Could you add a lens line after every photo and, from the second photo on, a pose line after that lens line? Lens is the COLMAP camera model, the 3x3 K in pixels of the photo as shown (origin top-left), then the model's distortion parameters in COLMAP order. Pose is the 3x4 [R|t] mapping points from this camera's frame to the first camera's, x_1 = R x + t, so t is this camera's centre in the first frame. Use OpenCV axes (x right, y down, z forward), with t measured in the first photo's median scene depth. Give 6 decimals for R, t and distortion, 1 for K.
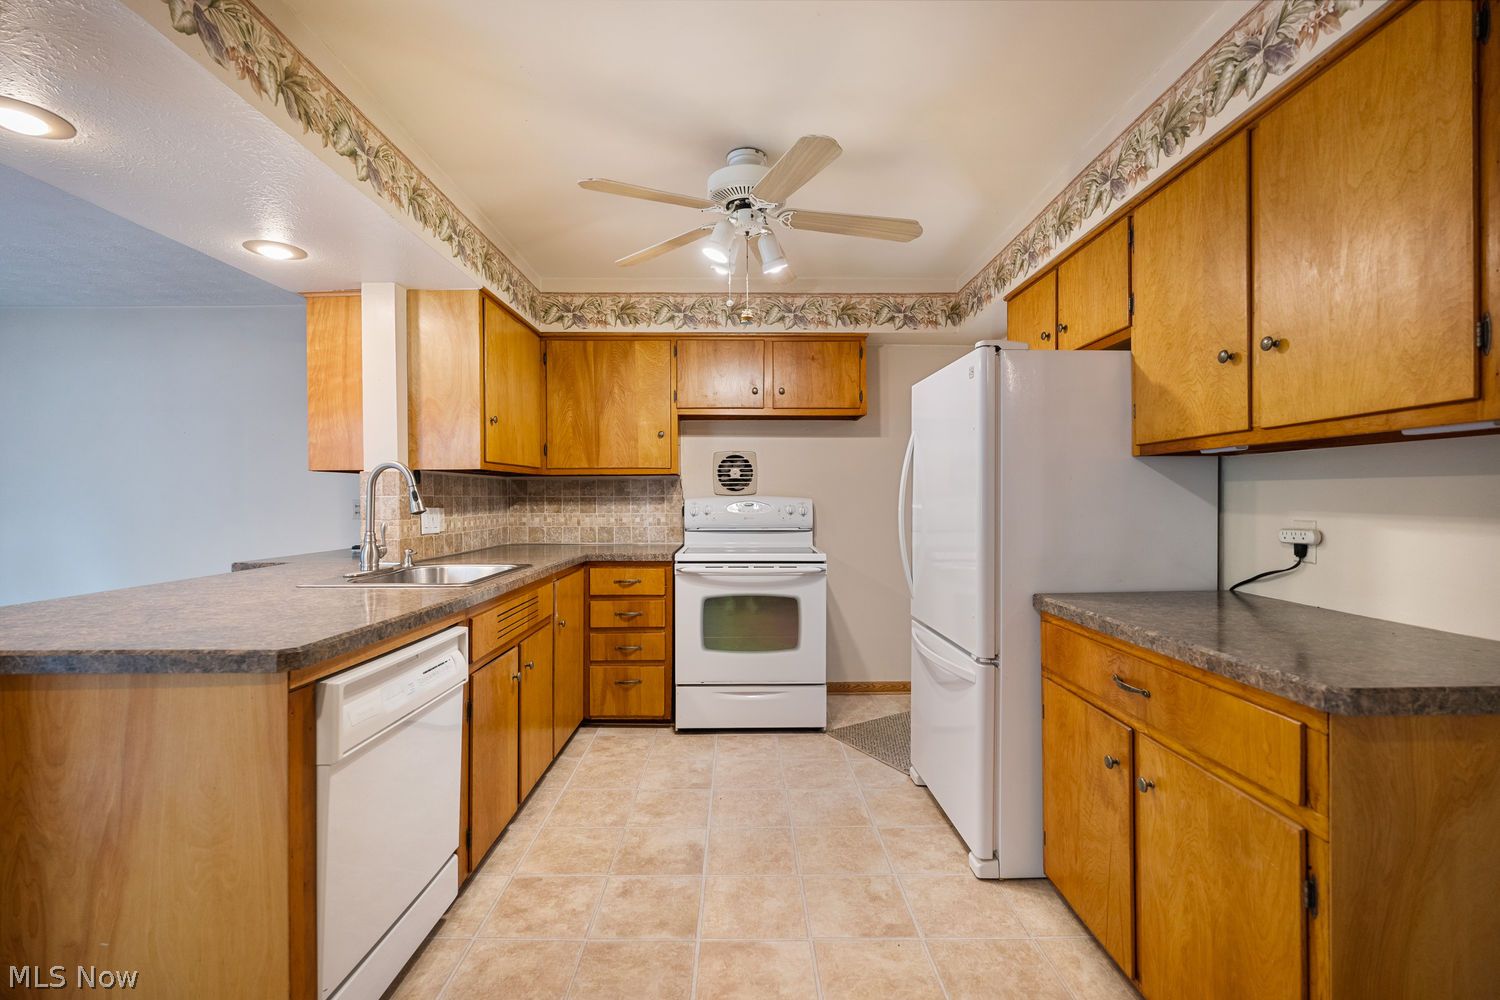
lens RADIAL K [[651.6, 0, 755.3], [0, 651.6, 502.3], [0, 0, 1]] dist [-0.007715, 0.001147]
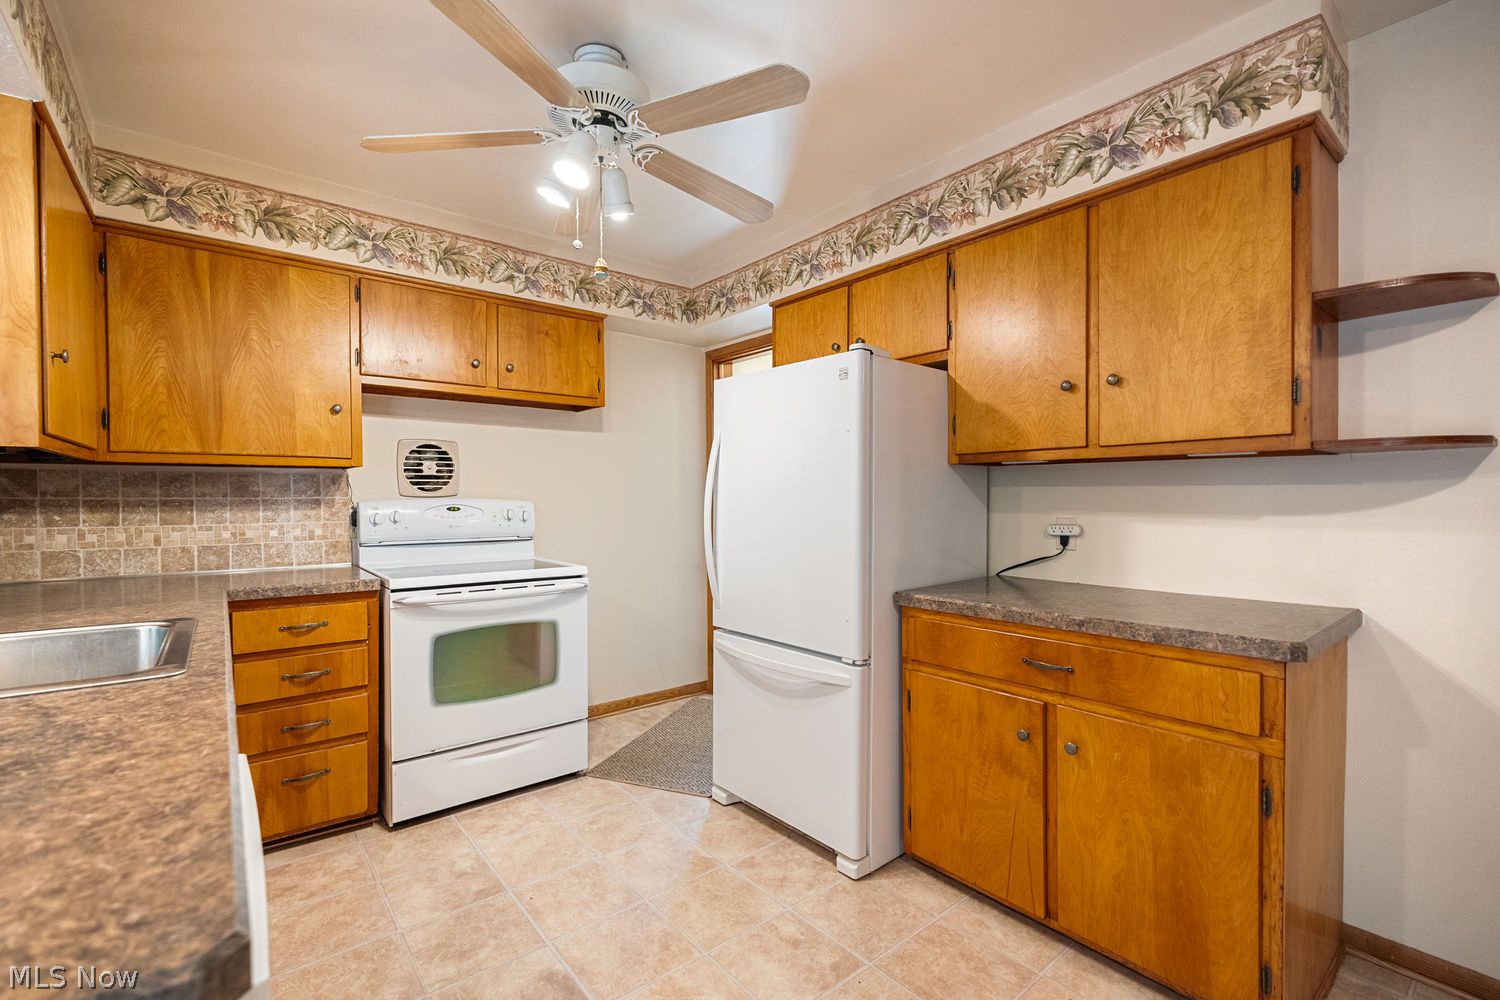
lens RADIAL K [[651.6, 0, 755.3], [0, 651.6, 509.1], [0, 0, 1]] dist [-0.007715, 0.001147]
pose [[0.782891, -0.009941, 0.622079, -0.349192], [0.004318, 0.999935, 0.010545, -0.004774], [-0.622144, -0.005569, 0.782883, 0.275379]]
